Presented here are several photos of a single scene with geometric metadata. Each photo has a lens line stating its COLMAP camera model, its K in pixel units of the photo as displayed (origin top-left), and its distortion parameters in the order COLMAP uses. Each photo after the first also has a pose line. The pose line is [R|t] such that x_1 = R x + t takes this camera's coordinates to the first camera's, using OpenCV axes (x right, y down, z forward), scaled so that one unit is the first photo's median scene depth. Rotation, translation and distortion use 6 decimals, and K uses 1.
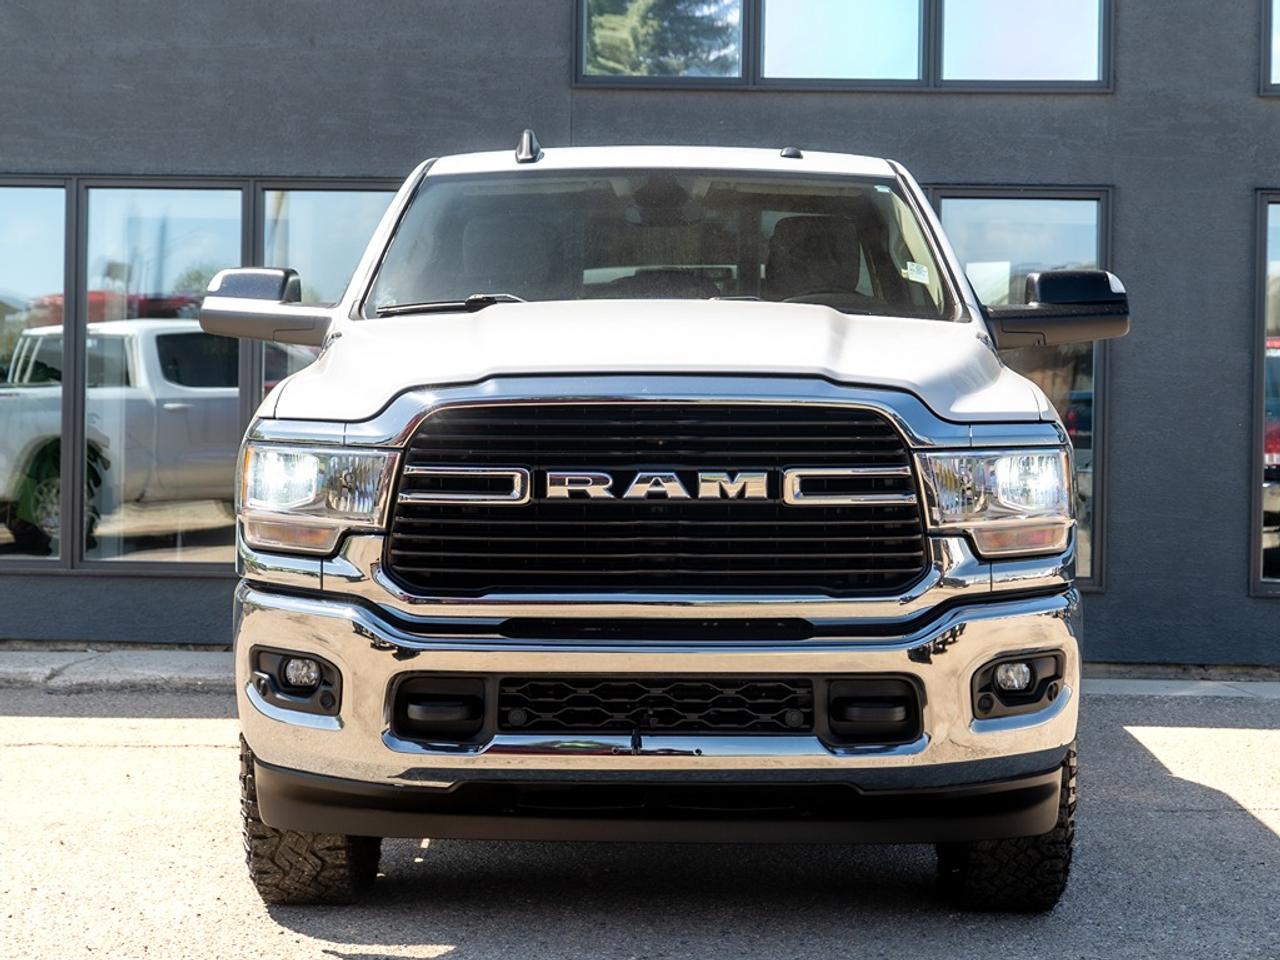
lens RADIAL K [[2200.4, 0, 640.3], [0, 2200.4, 478.0], [0, 0, 1]] dist [0.012603, 0.000000]
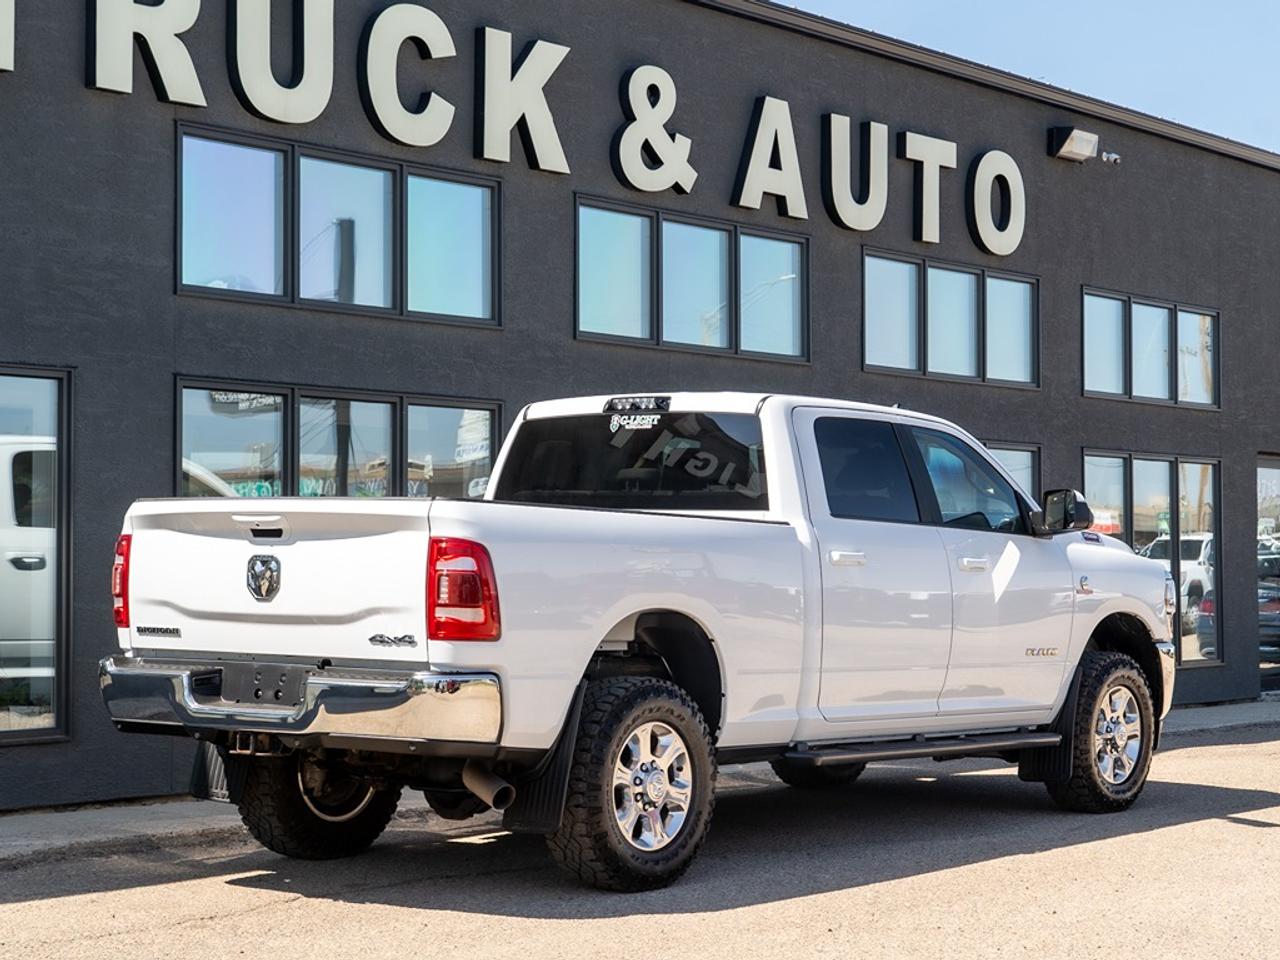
lens RADIAL K [[2627.7, 0, 639.7], [0, 2627.7, 479.8], [0, 0, 1]] dist [-0.027722, 0.000000]
pose [[0.578435, 0.011167, 0.815652, -0.986170], [0.036555, 0.998547, -0.039595, -0.020703], [-0.814909, 0.052719, 0.577187, 0.036963]]
